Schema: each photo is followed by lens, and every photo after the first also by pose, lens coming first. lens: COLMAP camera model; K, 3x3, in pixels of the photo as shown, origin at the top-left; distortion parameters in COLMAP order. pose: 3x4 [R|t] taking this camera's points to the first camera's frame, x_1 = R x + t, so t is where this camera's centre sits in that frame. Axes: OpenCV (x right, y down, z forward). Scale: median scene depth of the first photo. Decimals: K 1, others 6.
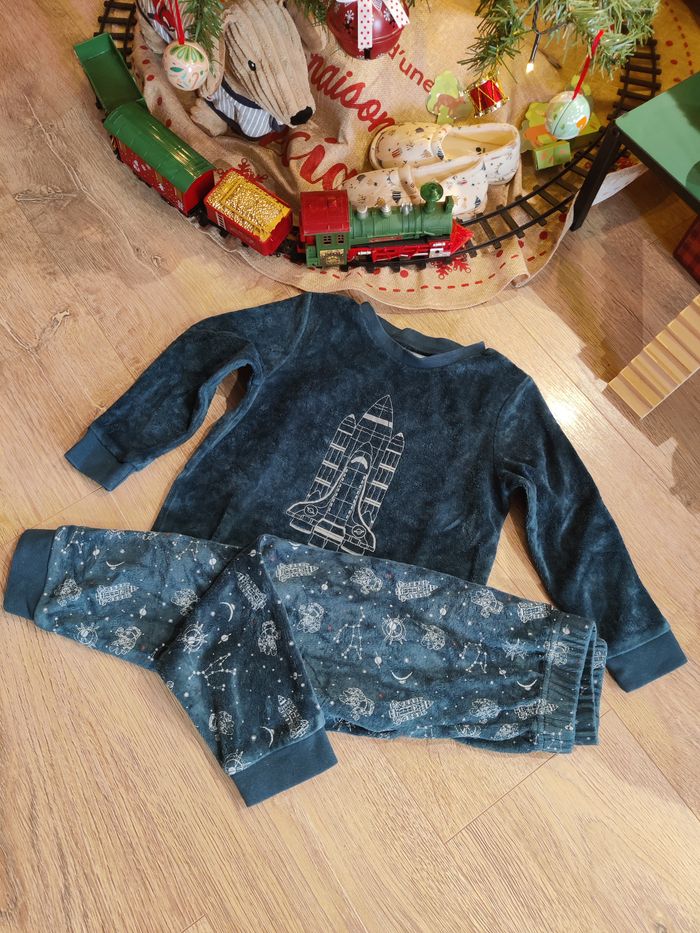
lens RADIAL K [[654.1, 0, 350.0], [0, 654.1, 466.5], [0, 0, 1]] dist [-0.003008, -0.001696]
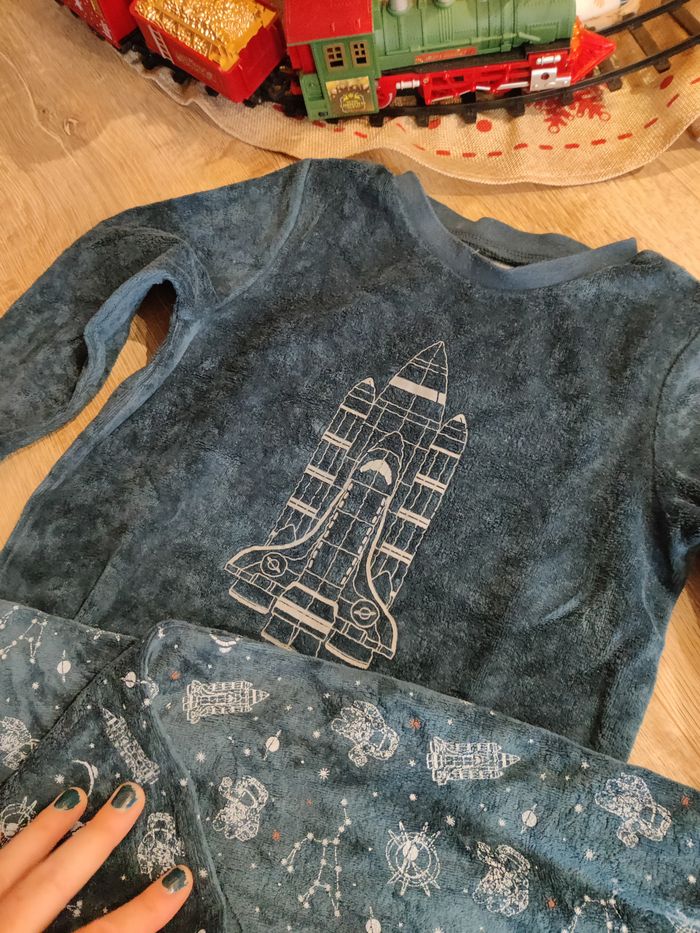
lens RADIAL K [[696.5, 0, 349.7], [0, 696.5, 451.7], [0, 0, 1]] dist [-0.029473, -0.005874]
pose [[0.986908, 0.023739, -0.159528, 0.080125], [-0.022552, 0.999703, 0.009253, -0.026225], [0.159700, -0.005534, 0.987150, 0.461528]]
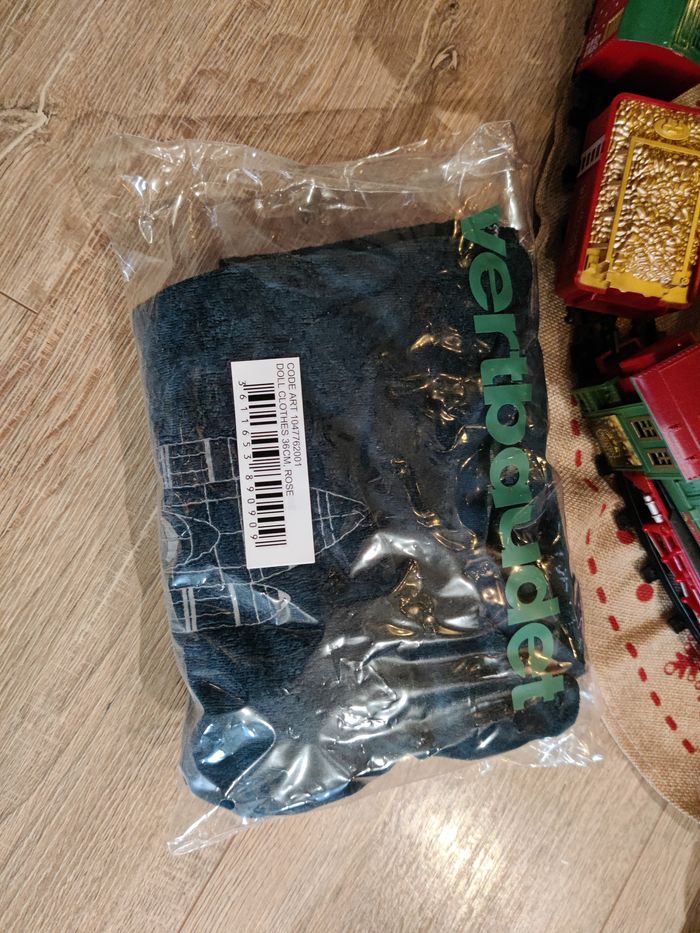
lens RADIAL K [[696.5, 0, 349.7], [0, 696.5, 451.7], [0, 0, 1]] dist [-0.029473, -0.005874]
pose [[0.410455, 0.911070, 0.038462, -0.119091], [-0.898986, 0.397222, 0.184495, -0.271131], [0.152810, -0.110303, 0.982081, 0.588090]]
